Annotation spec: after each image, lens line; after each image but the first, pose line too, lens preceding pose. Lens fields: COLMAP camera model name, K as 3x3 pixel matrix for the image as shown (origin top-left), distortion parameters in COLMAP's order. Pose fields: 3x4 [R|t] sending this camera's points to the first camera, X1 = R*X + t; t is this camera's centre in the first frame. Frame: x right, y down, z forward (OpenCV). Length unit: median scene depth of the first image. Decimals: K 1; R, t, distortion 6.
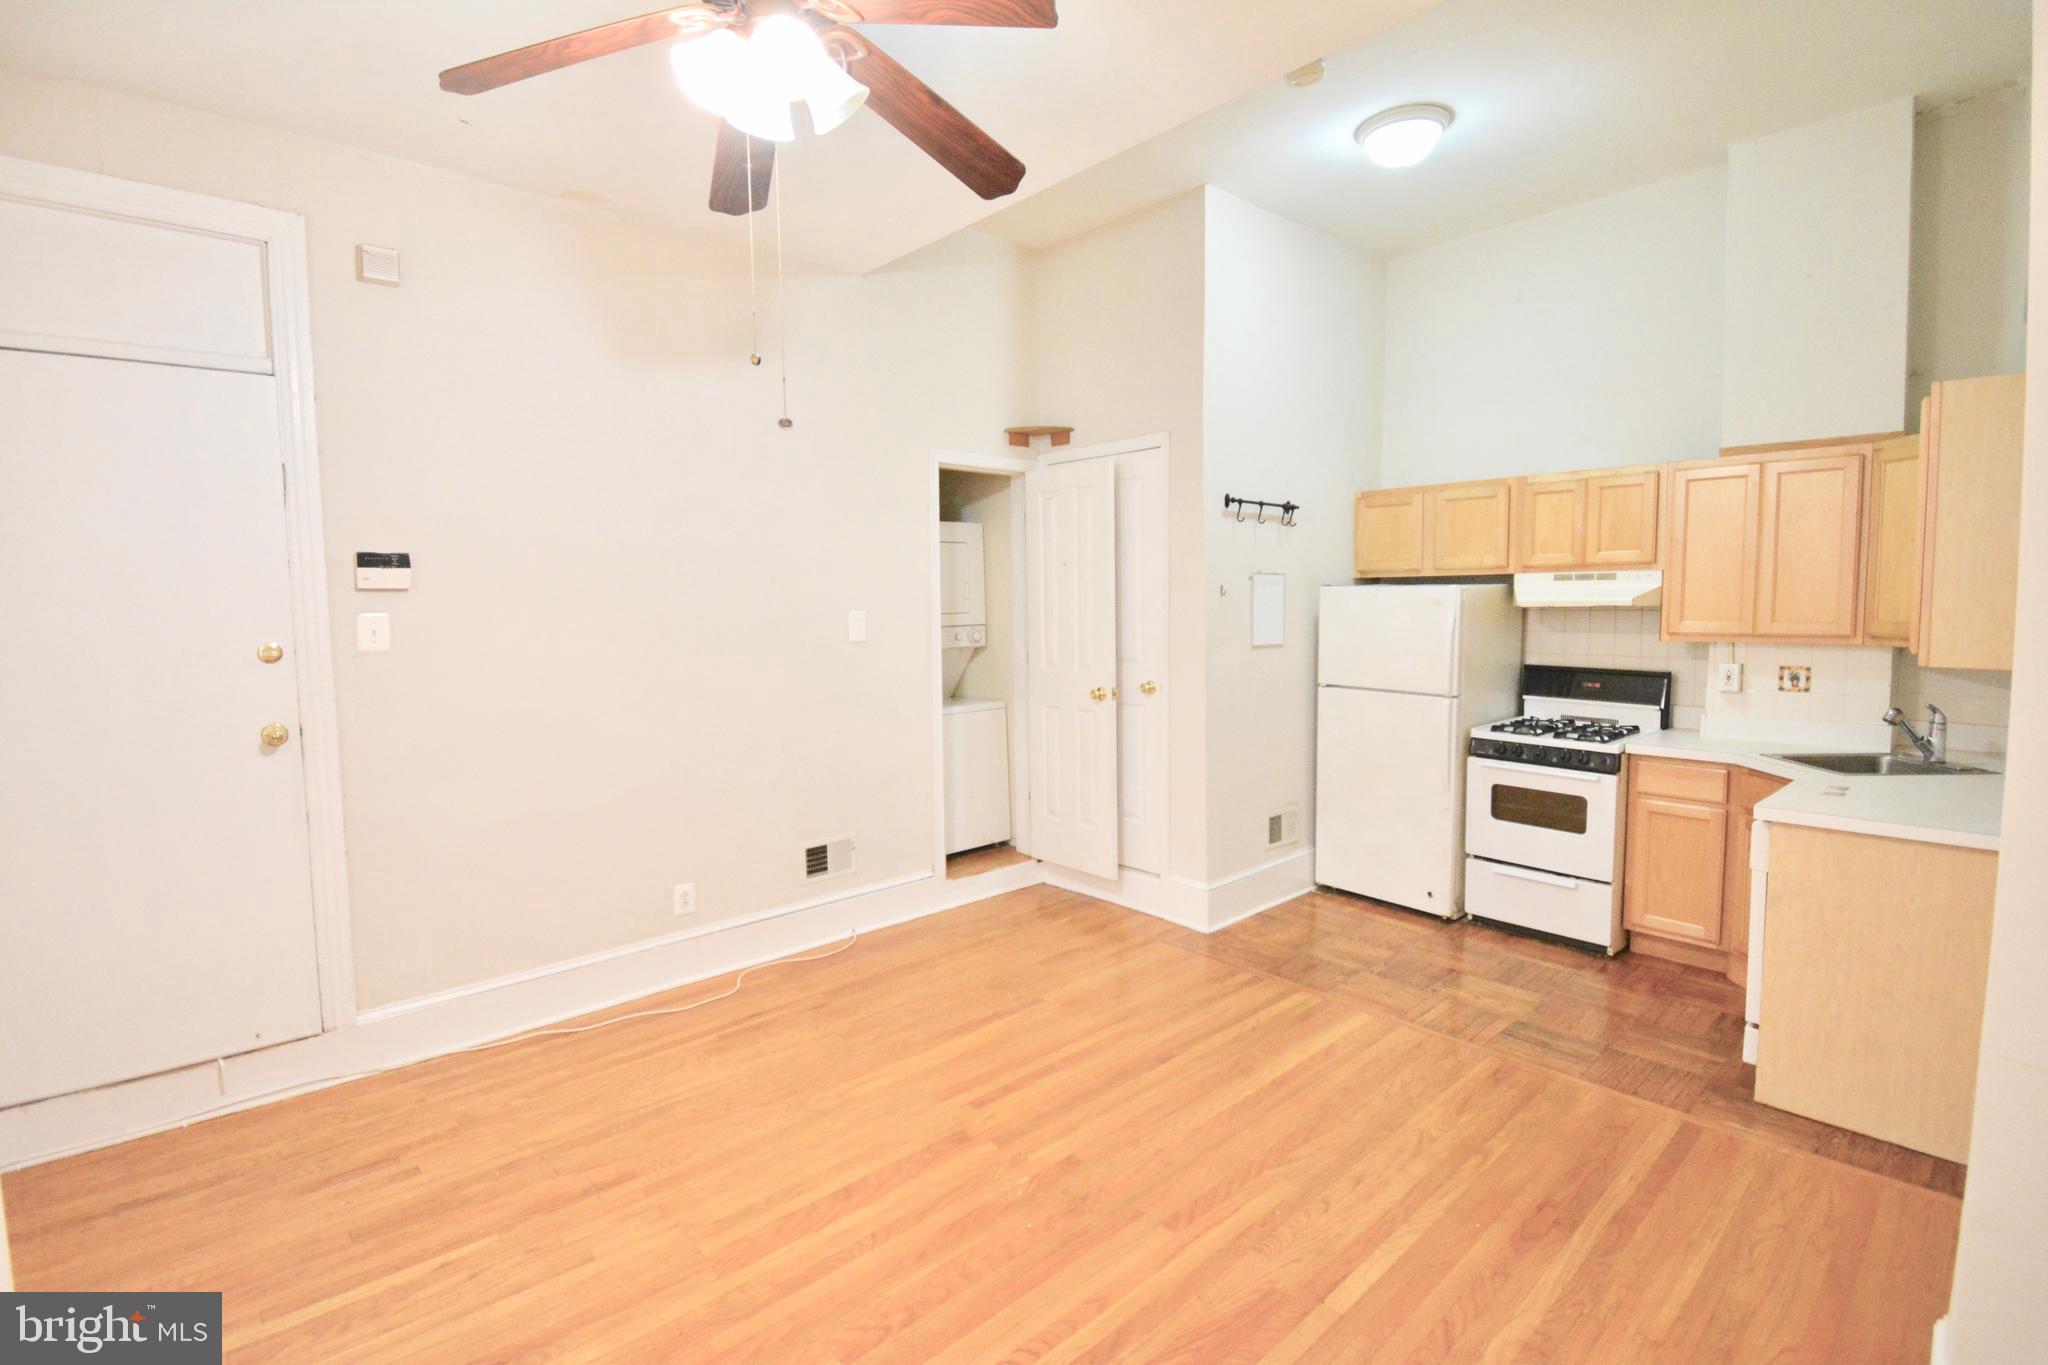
lens RADIAL K [[933.7, 0, 966.9], [0, 933.7, 681.5], [0, 0, 1]] dist [0.011777, -0.014098]
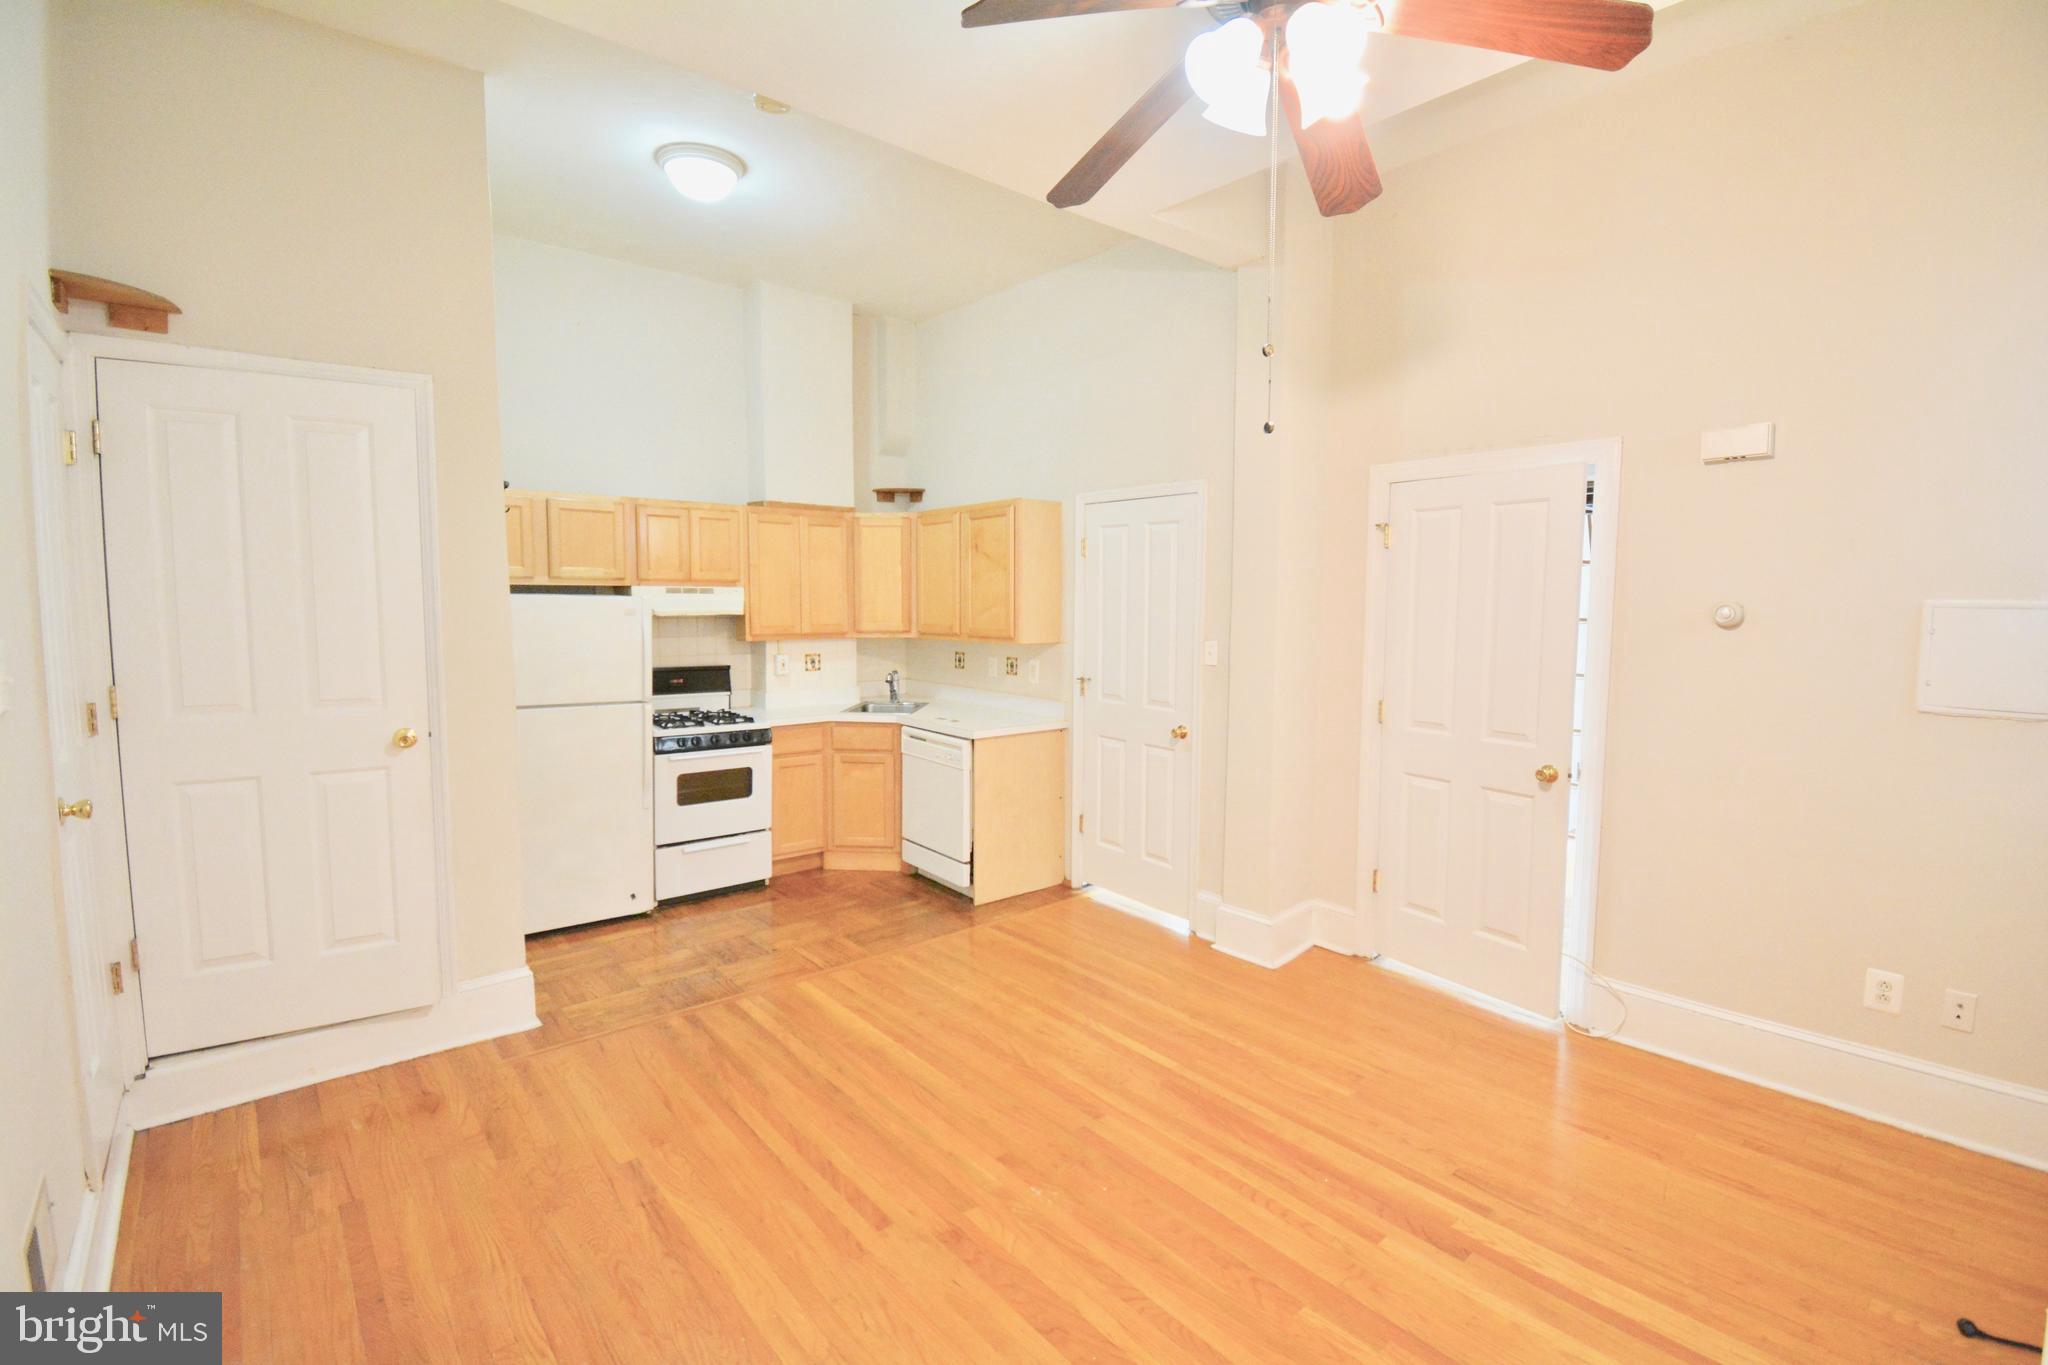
lens RADIAL K [[933.7, 0, 1022.5], [0, 933.7, 685.5], [0, 0, 1]] dist [0.011777, -0.014098]
pose [[-0.005897, -0.078931, 0.996863, -0.585694], [0.085271, 0.993209, 0.079146, -0.053736], [-0.996340, 0.085471, 0.000873, 0.633149]]
